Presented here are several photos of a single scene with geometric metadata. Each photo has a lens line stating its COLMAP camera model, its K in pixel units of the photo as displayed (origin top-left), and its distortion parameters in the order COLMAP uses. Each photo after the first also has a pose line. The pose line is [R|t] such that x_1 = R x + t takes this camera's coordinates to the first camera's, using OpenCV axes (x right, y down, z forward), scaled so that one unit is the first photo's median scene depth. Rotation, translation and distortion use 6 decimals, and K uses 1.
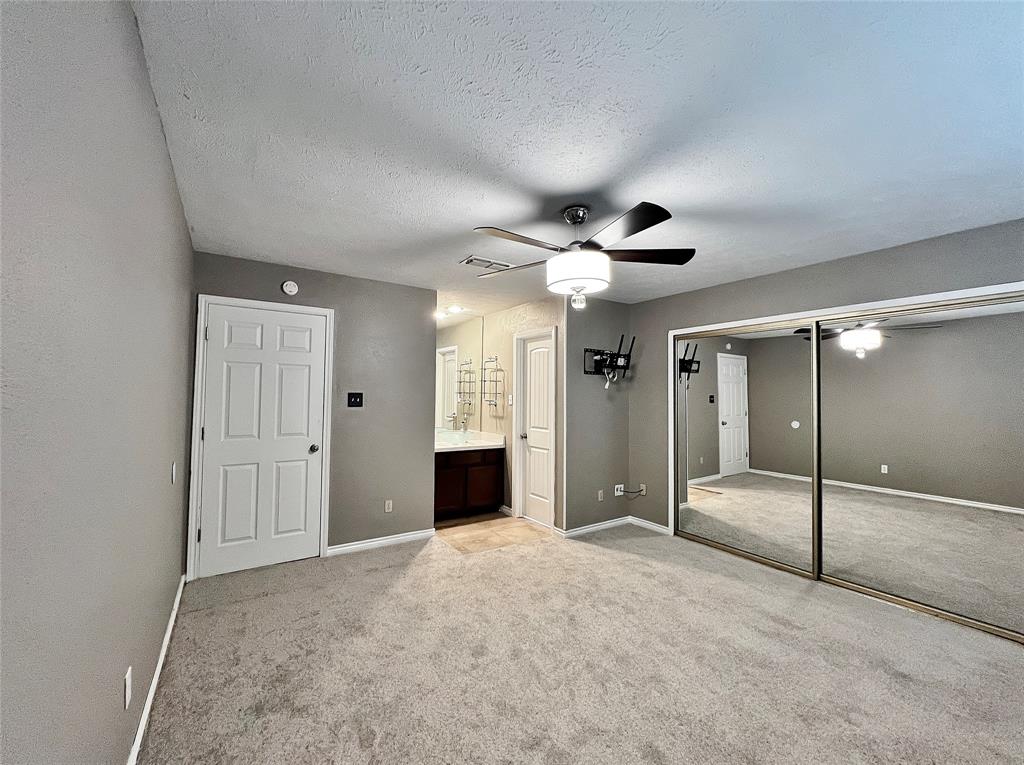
lens RADIAL K [[411.2, 0, 512.0], [0, 411.2, 382.5], [0, 0, 1]] dist [-0.001044, 0.000047]
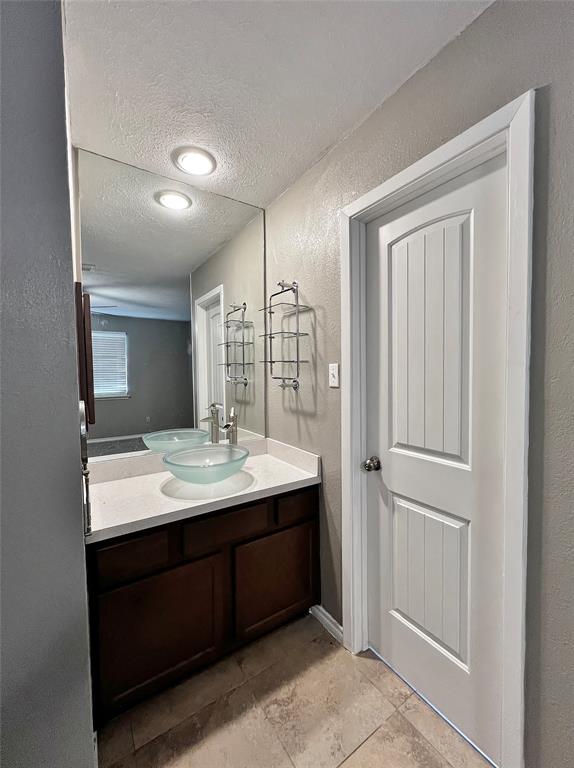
lens RADIAL K [[308.4, 0, 287.0], [0, 308.4, 384.0], [0, 0, 1]] dist [-0.001044, 0.000047]
pose [[0.999639, -0.021667, -0.015865, -0.044840], [0.022755, 0.997146, 0.071985, 0.026376], [0.014260, -0.072320, 0.997280, 0.656827]]
